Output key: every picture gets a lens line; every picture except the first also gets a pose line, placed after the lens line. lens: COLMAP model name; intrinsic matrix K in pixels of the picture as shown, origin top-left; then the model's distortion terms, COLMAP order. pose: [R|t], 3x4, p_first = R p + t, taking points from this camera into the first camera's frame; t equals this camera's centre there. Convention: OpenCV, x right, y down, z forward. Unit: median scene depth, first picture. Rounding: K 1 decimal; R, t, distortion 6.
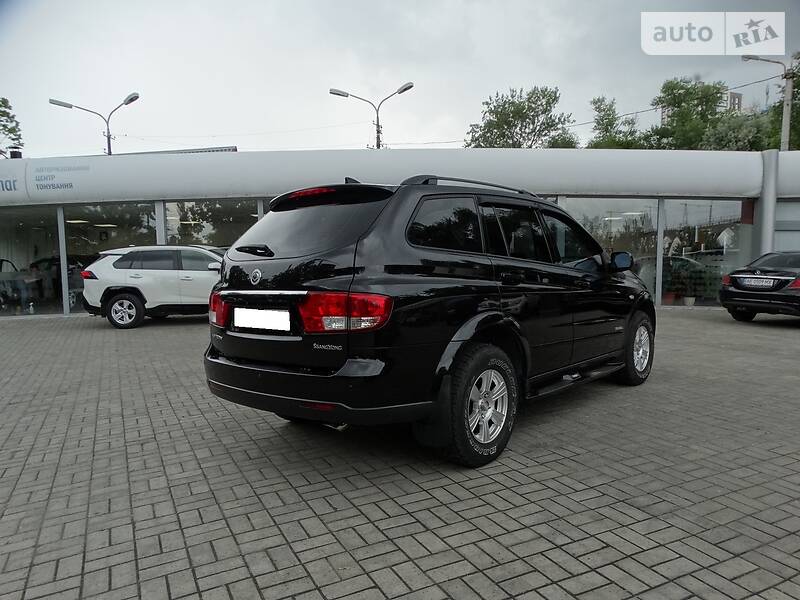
lens RADIAL K [[667.6, 0, 461.9], [0, 667.6, 300.8], [0, 0, 1]] dist [0.006181, 0.002376]
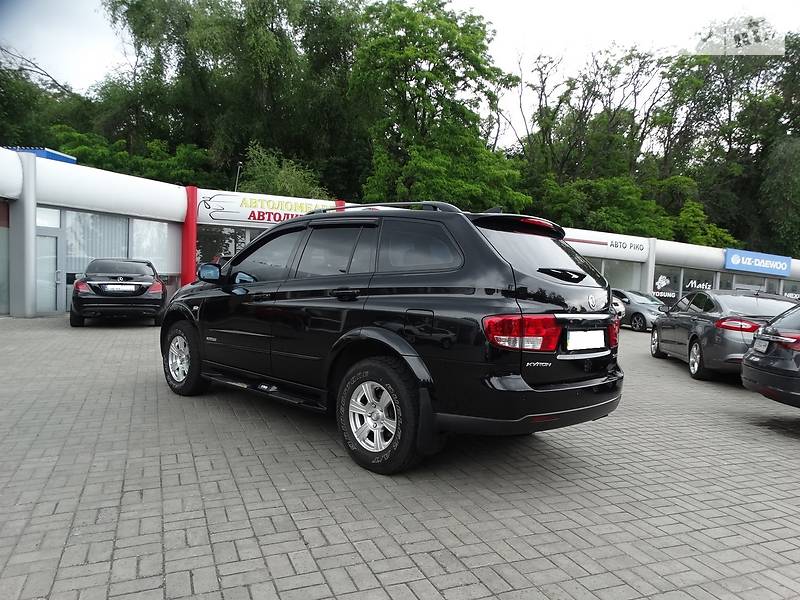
lens RADIAL K [[603.5, 0, 409.6], [0, 603.5, 301.9], [0, 0, 1]] dist [-0.005326, 0.067184]
pose [[0.097802, -0.047848, 0.994055, -0.497129], [0.034292, 0.998412, 0.044684, -0.033796], [-0.994615, 0.029718, 0.099288, 0.449449]]
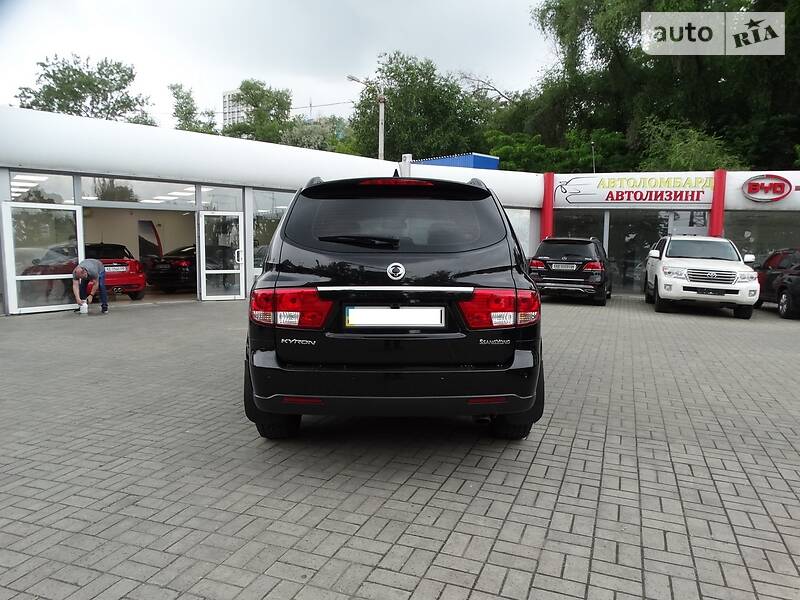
lens RADIAL K [[628.8, 0, 463.4], [0, 628.8, 300.3], [0, 0, 1]] dist [-0.028263, 0.084757]
pose [[0.744938, -0.050041, 0.665254, -0.304744], [0.037457, 0.998747, 0.033183, -0.010039], [-0.666081, 0.000199, 0.745879, 0.108413]]
